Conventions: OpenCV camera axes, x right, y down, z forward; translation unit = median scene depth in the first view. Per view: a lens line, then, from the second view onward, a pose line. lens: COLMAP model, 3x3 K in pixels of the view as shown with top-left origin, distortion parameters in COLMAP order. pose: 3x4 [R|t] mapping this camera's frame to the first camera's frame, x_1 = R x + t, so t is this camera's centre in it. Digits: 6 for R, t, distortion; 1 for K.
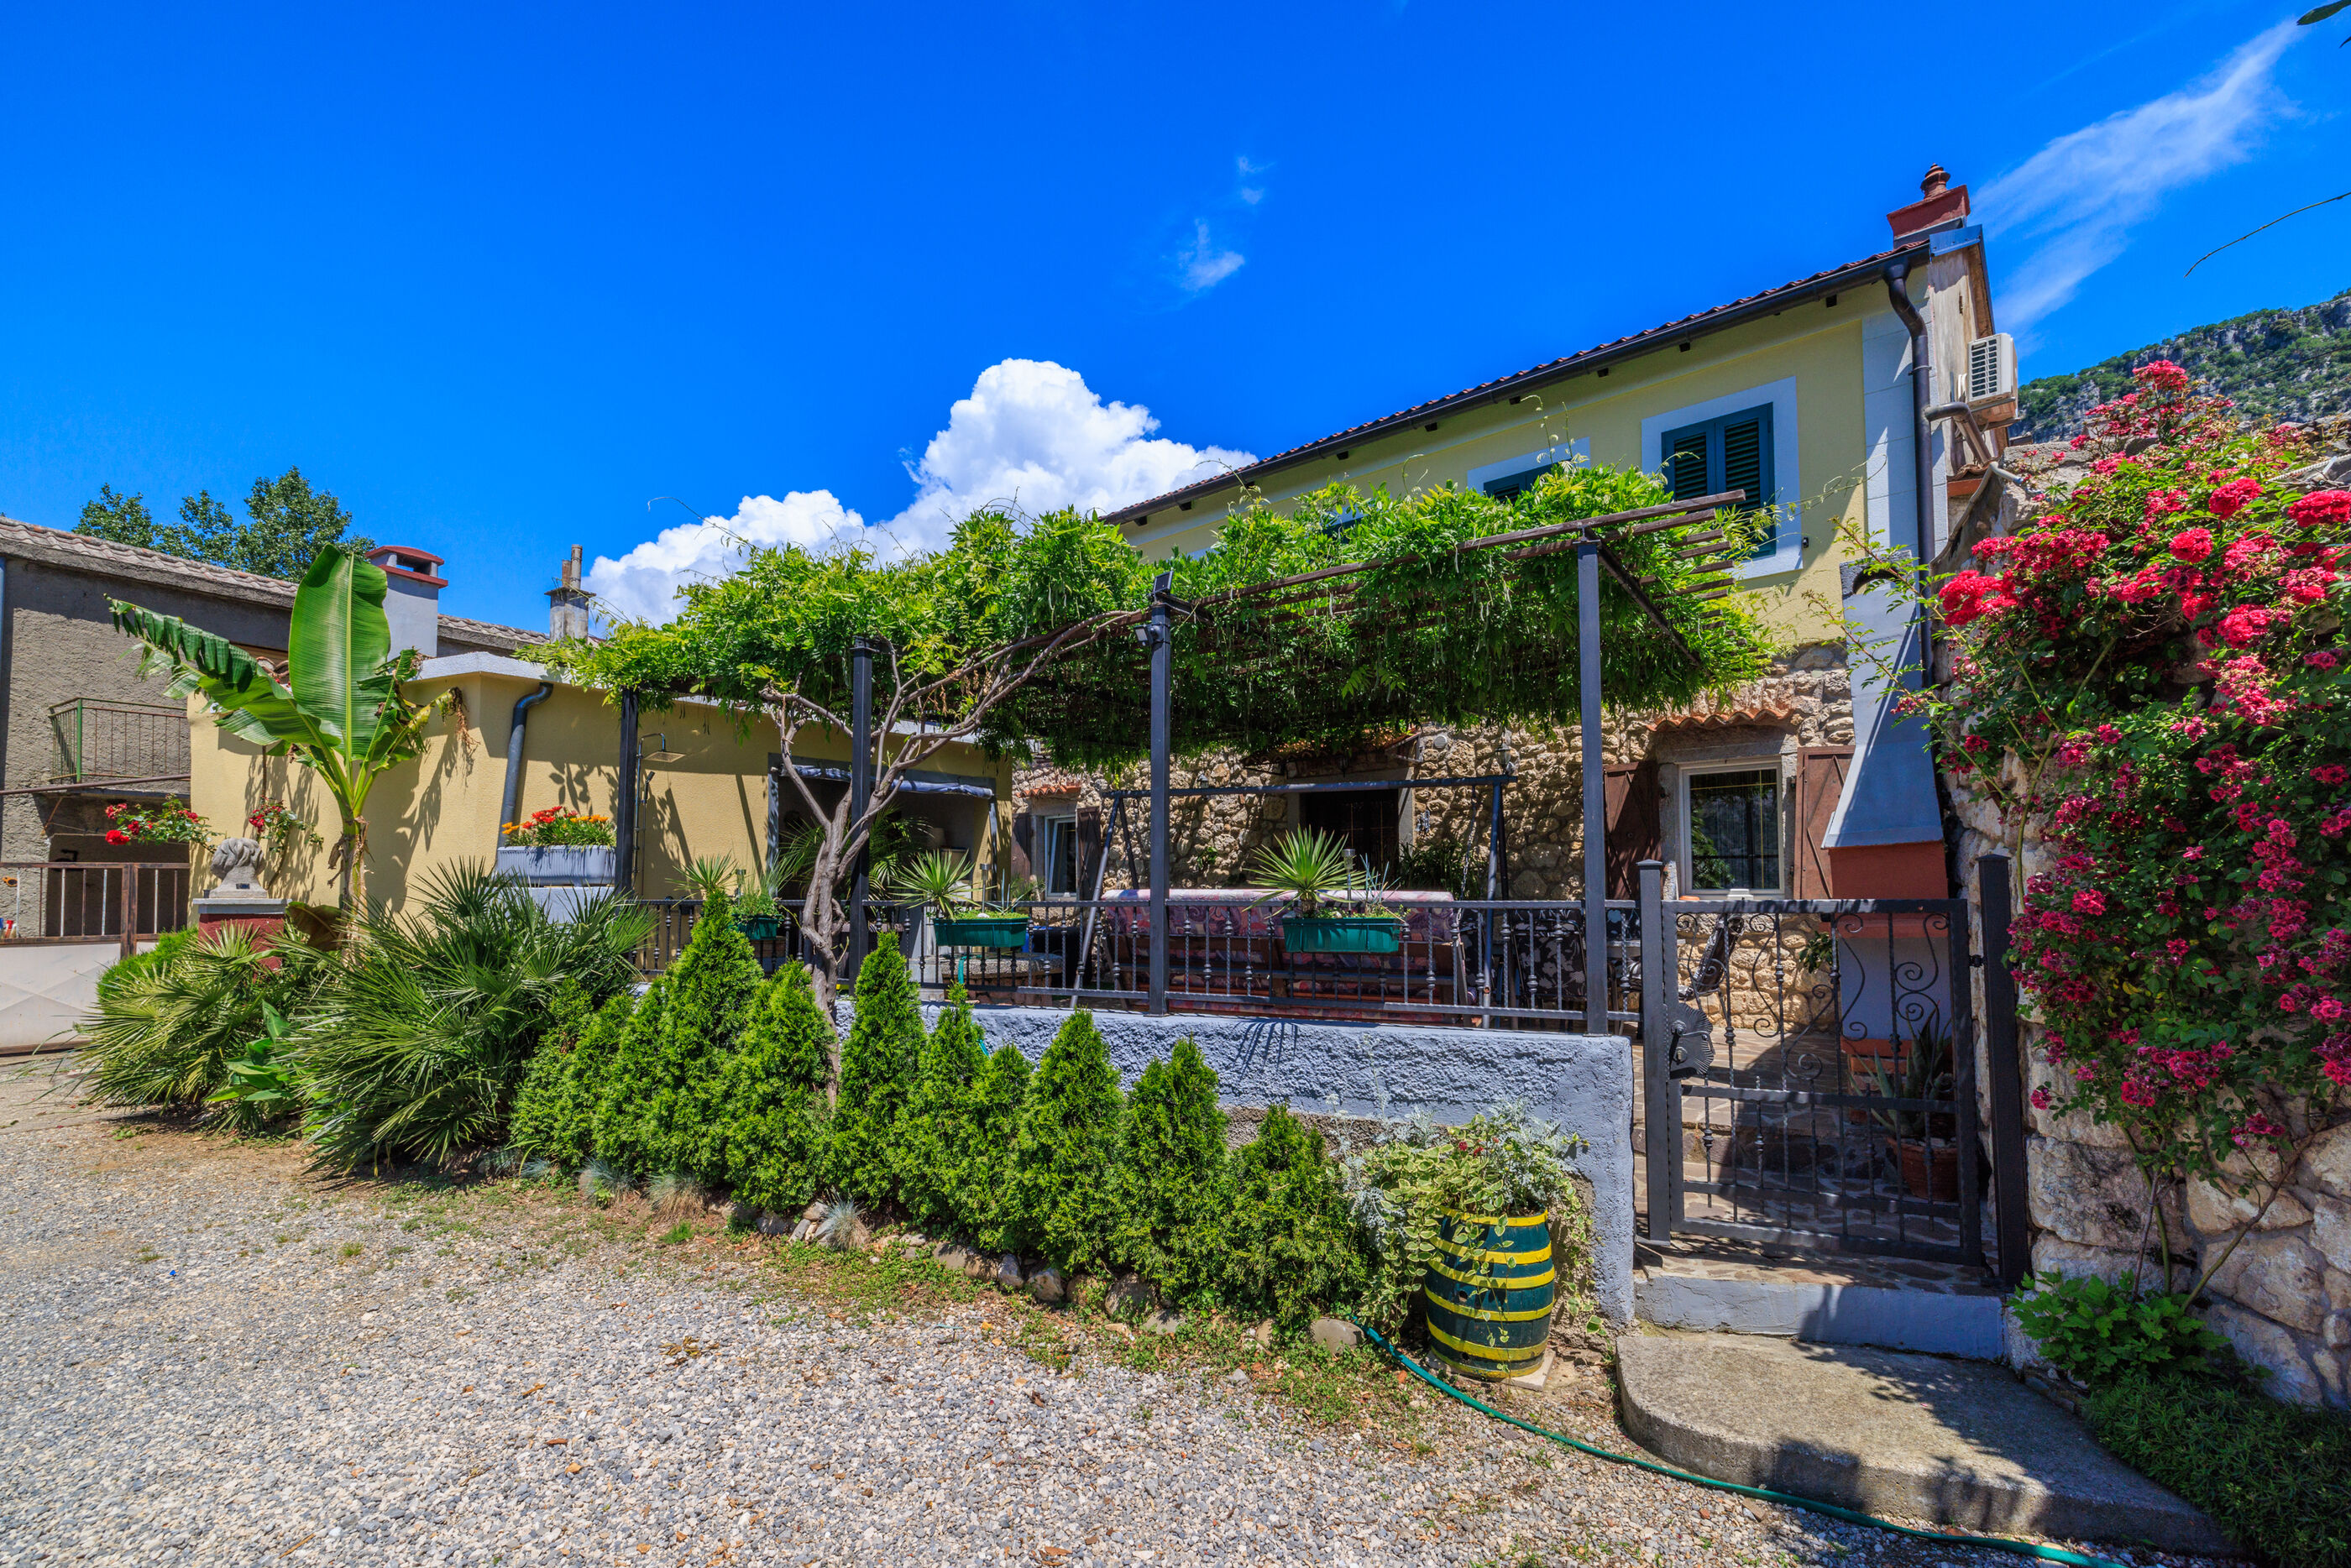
lens RADIAL K [[1003.5, 0, 1181.5], [0, 1003.5, 850.4], [0, 0, 1]] dist [0.000576, -0.000041]
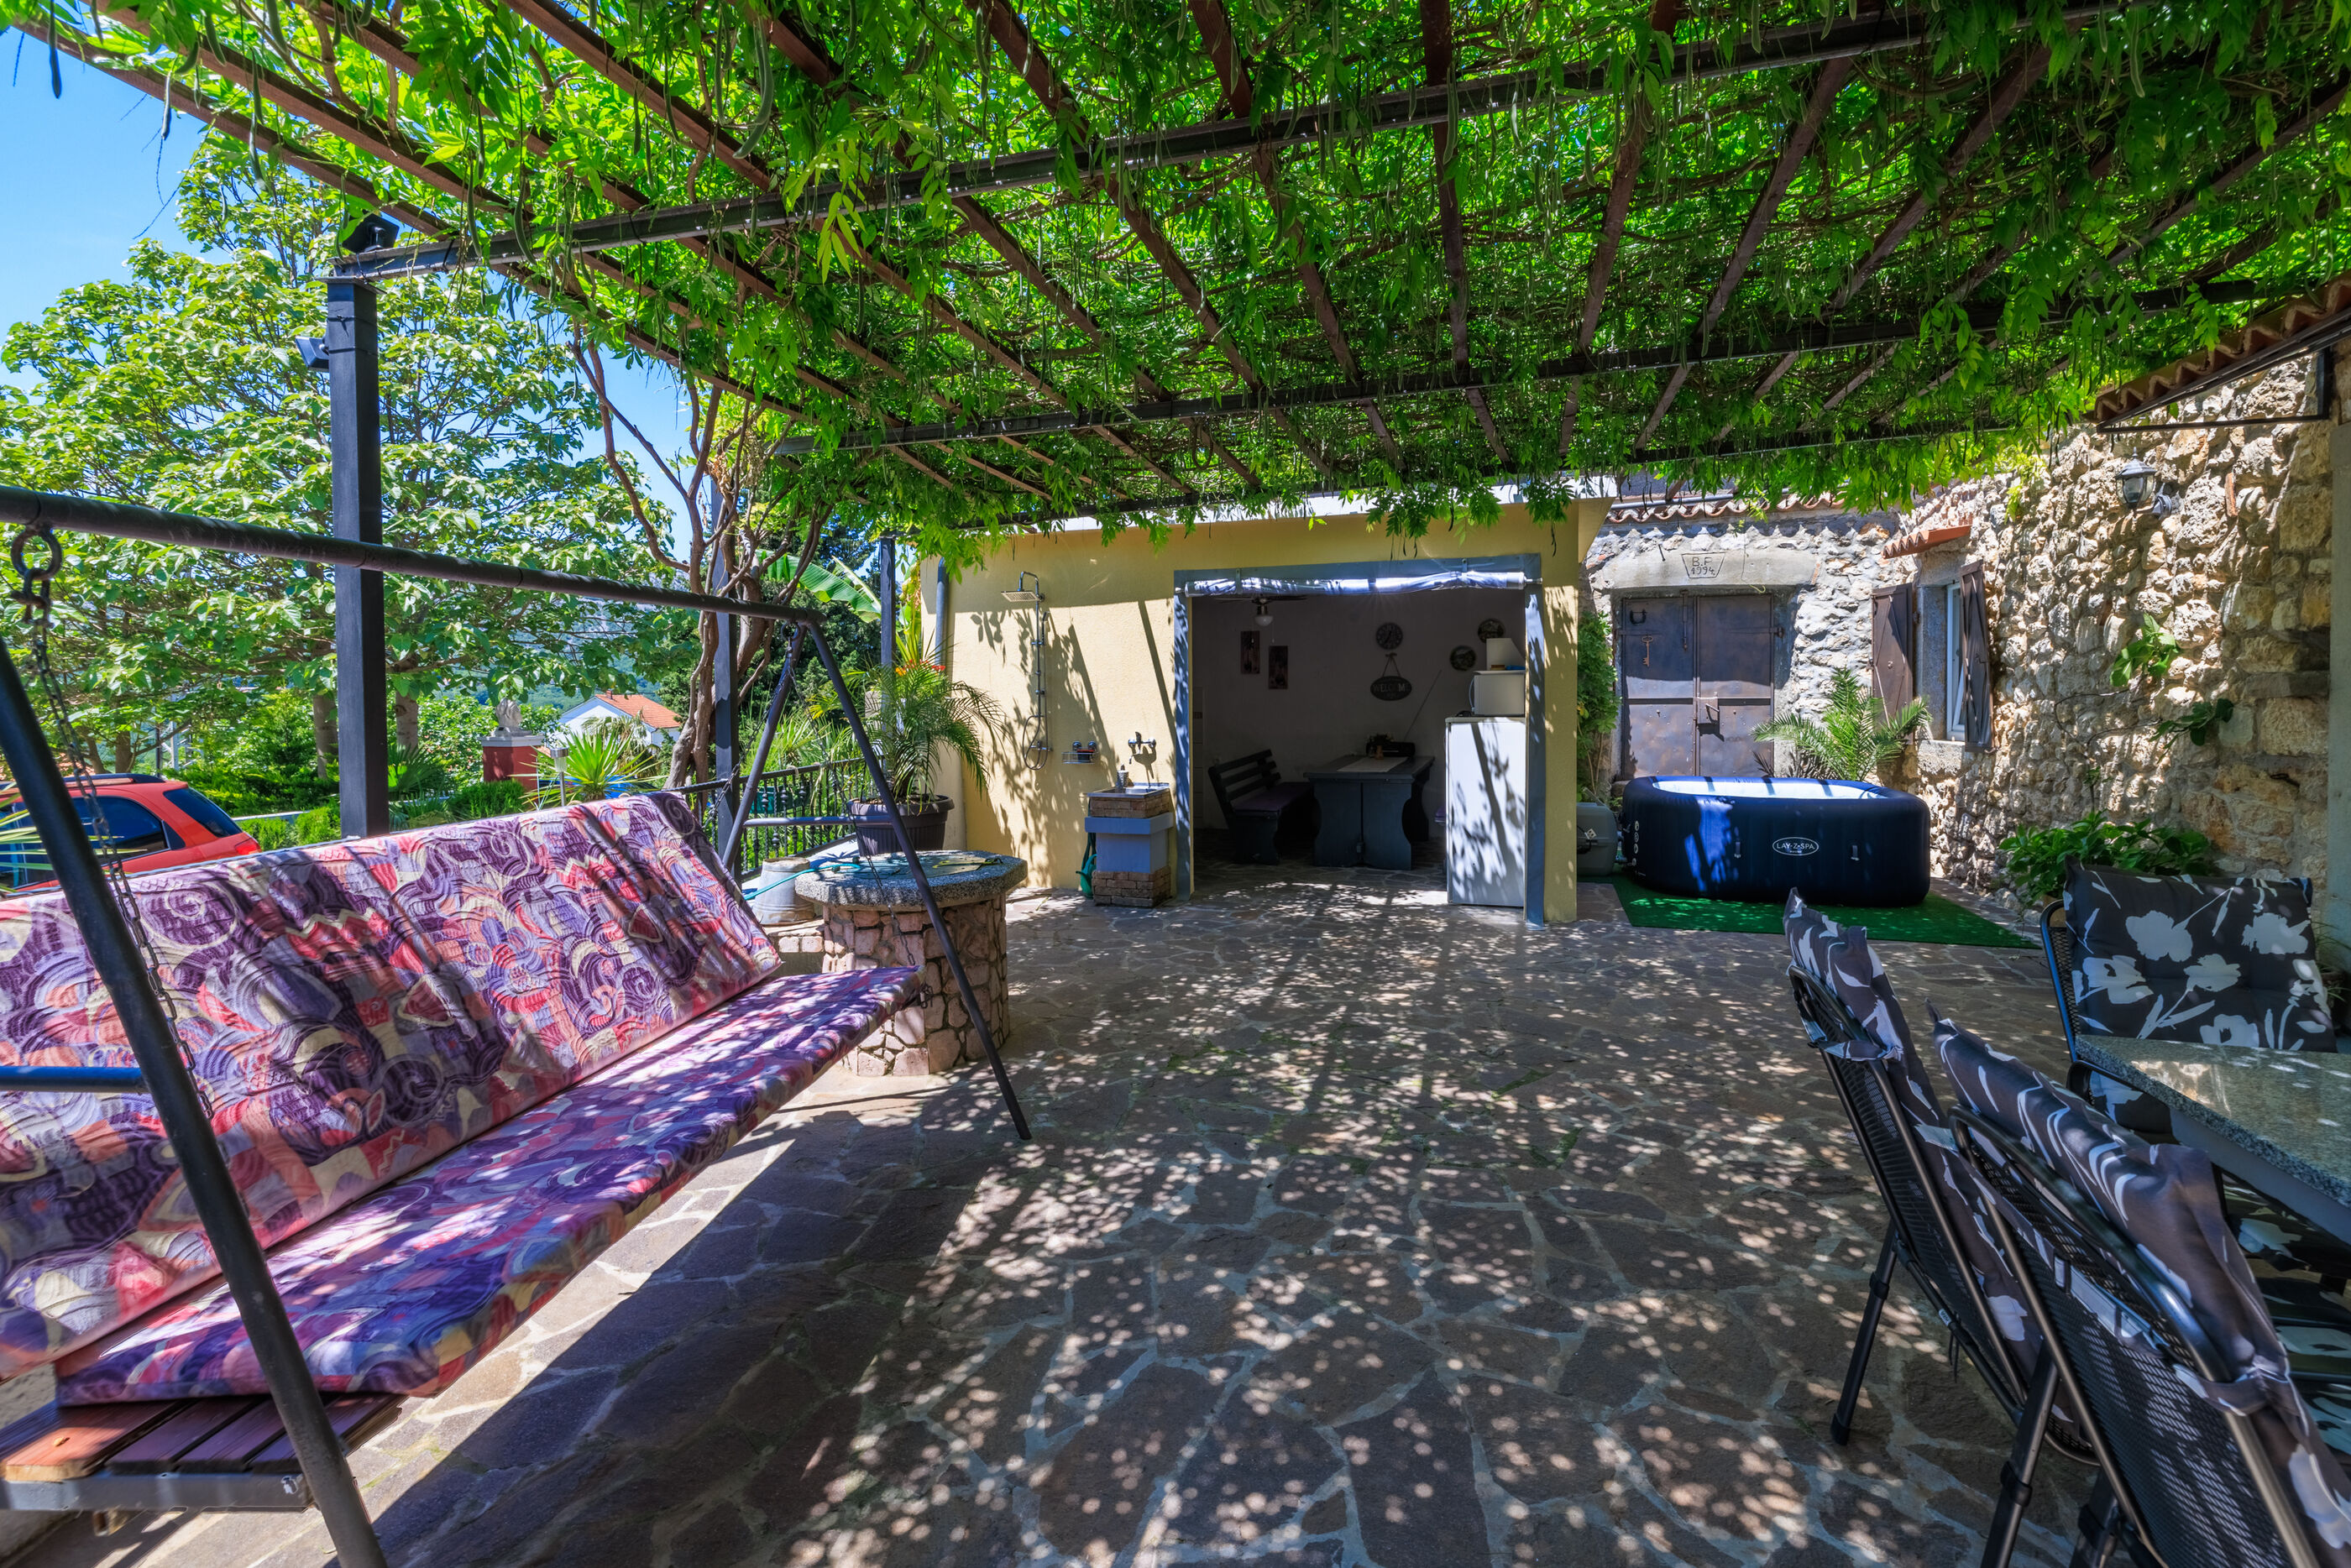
lens RADIAL K [[1007.5, 0, 1183.8], [0, 1007.5, 717.8], [0, 0, 1]] dist [0.002077, 0.000193]
pose [[0.380368, 0.018385, -0.924652, 0.394538], [0.048816, 0.998010, 0.039925, -0.007521], [0.923546, -0.060324, 0.378714, 0.723130]]
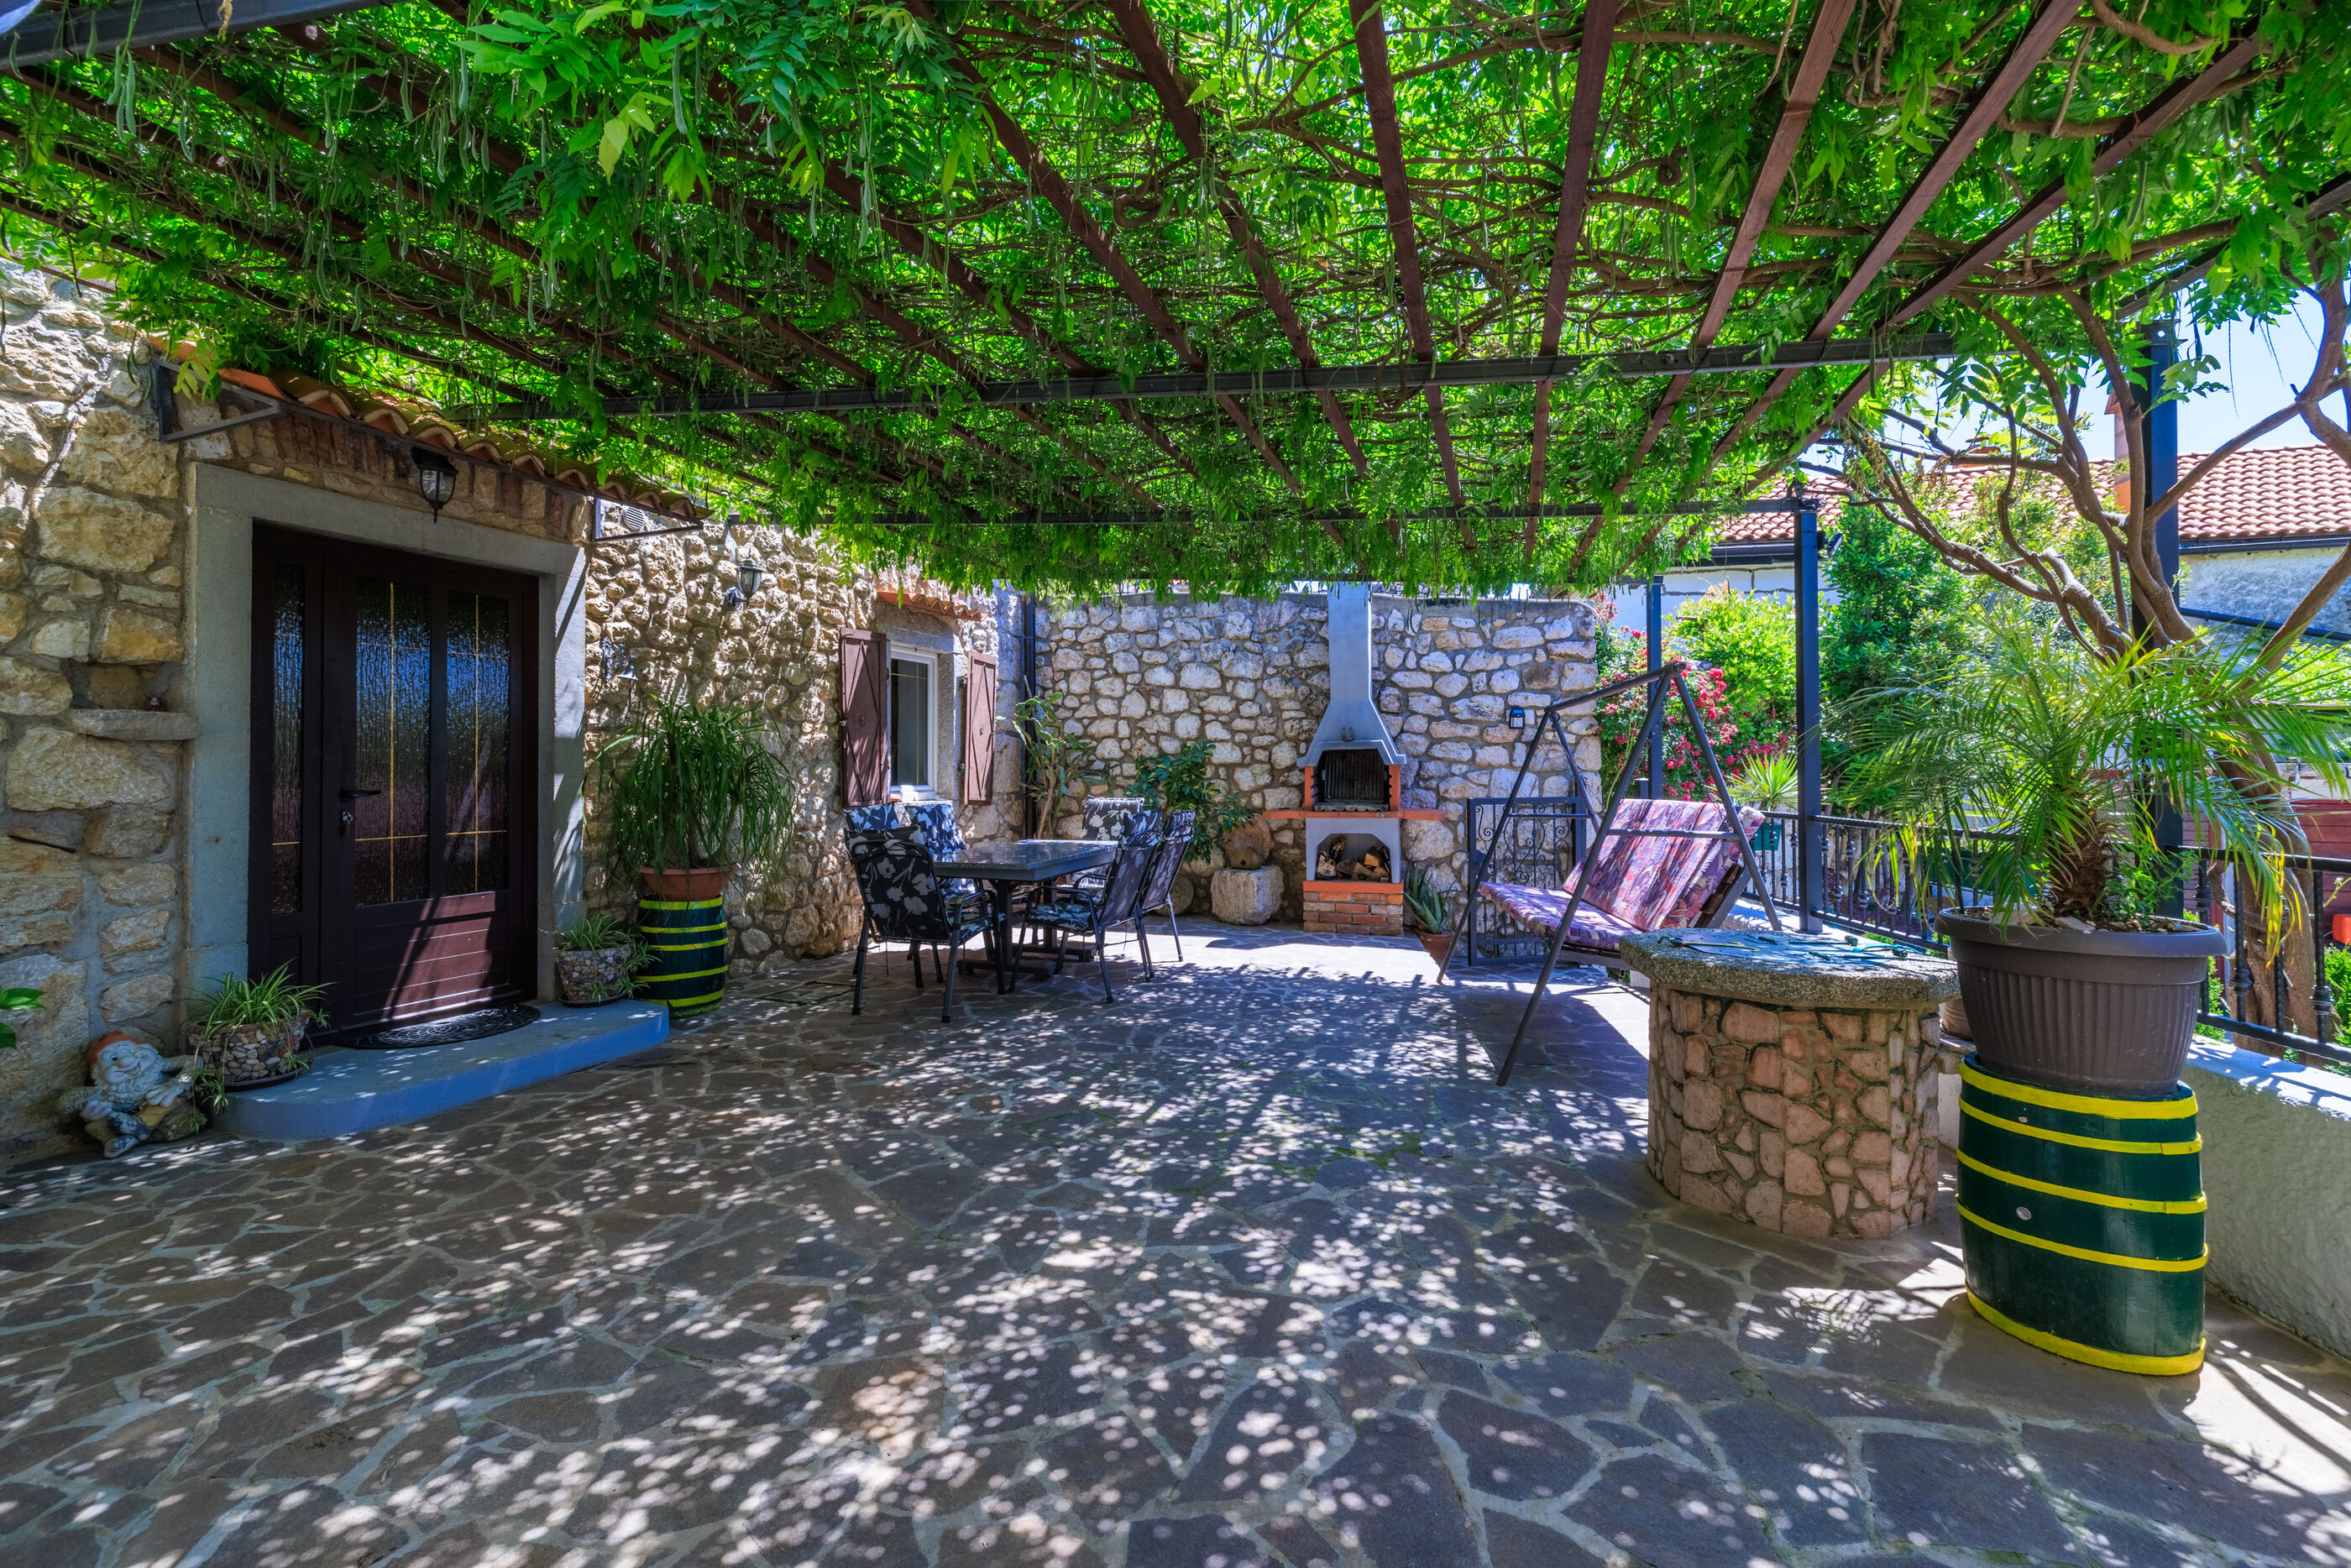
lens RADIAL K [[1004.9, 0, 1181.9], [0, 1004.9, 754.5], [0, 0, 1]] dist [0.000423, -0.000016]
pose [[-0.337514, 0.016583, 0.941175, -0.446844], [-0.044097, 0.998469, -0.033406, 0.031461], [-0.940287, -0.052778, -0.336266, 1.147679]]
